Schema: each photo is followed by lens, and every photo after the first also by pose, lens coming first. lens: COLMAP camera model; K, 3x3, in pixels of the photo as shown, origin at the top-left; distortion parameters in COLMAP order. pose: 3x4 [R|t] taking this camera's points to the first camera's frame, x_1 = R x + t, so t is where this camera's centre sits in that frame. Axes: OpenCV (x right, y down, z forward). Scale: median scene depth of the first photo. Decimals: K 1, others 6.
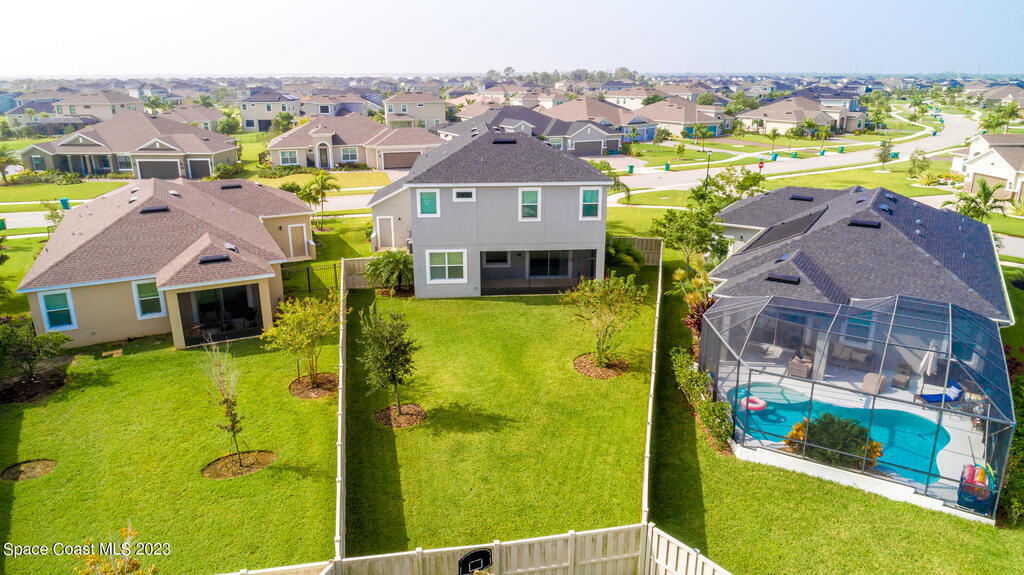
lens RADIAL K [[685.0, 0, 512.0], [0, 685.0, 287.5], [0, 0, 1]] dist [-0.010601, 0.001764]
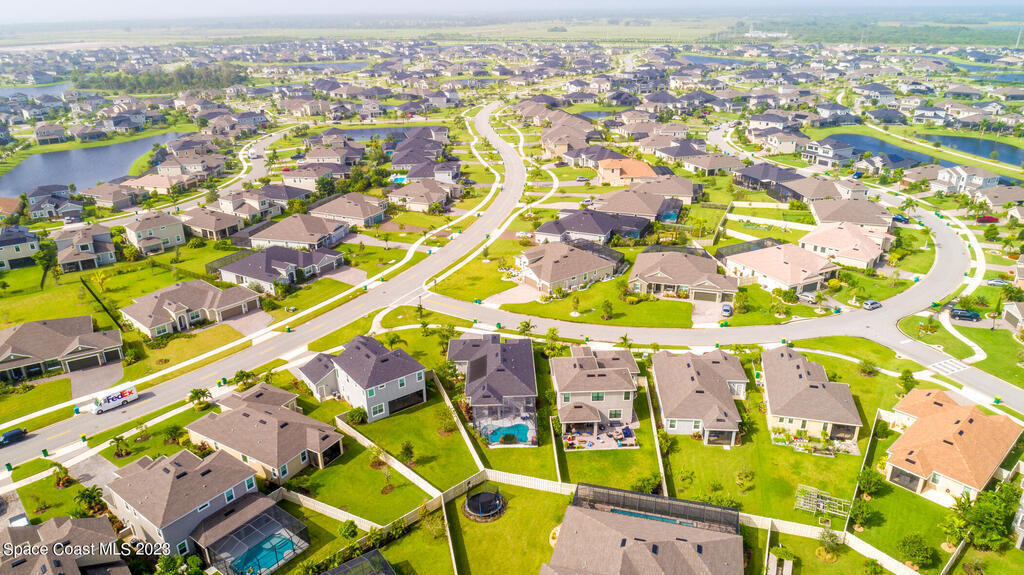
lens RADIAL K [[685.0, 0, 512.0], [0, 685.0, 287.5], [0, 0, 1]] dist [-0.010601, 0.001764]
pose [[0.839813, -0.216350, 0.497902, -0.982702], [0.172197, 0.975957, 0.133630, -0.854399], [-0.514842, -0.026487, 0.856876, -1.825612]]
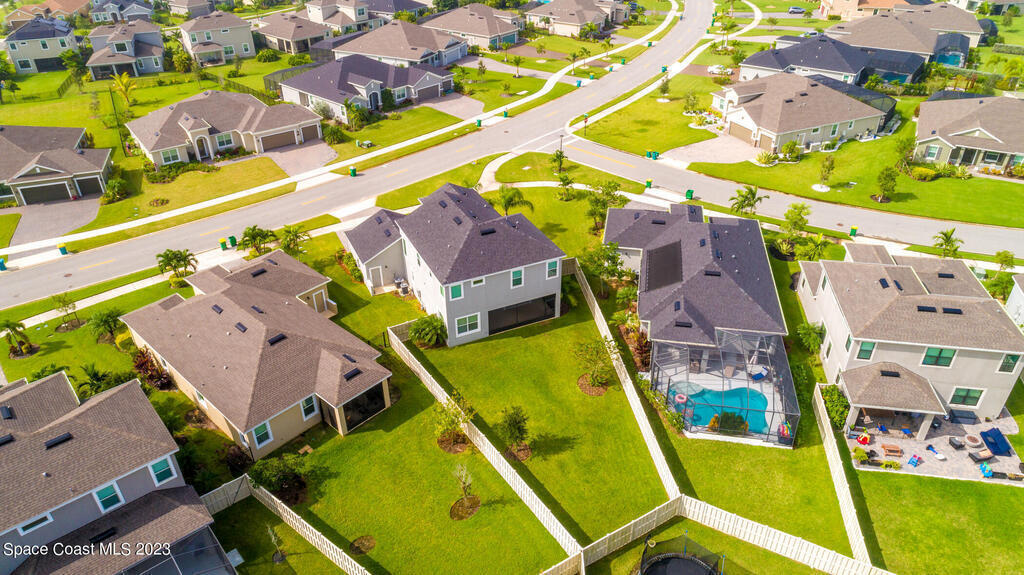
lens RADIAL K [[685.0, 0, 512.0], [0, 685.0, 287.5], [0, 0, 1]] dist [-0.010601, 0.001764]
pose [[0.933659, -0.196285, 0.299588, -0.457532], [0.114800, 0.956330, 0.268800, -0.523108], [-0.339267, -0.216575, 0.915420, -0.420769]]
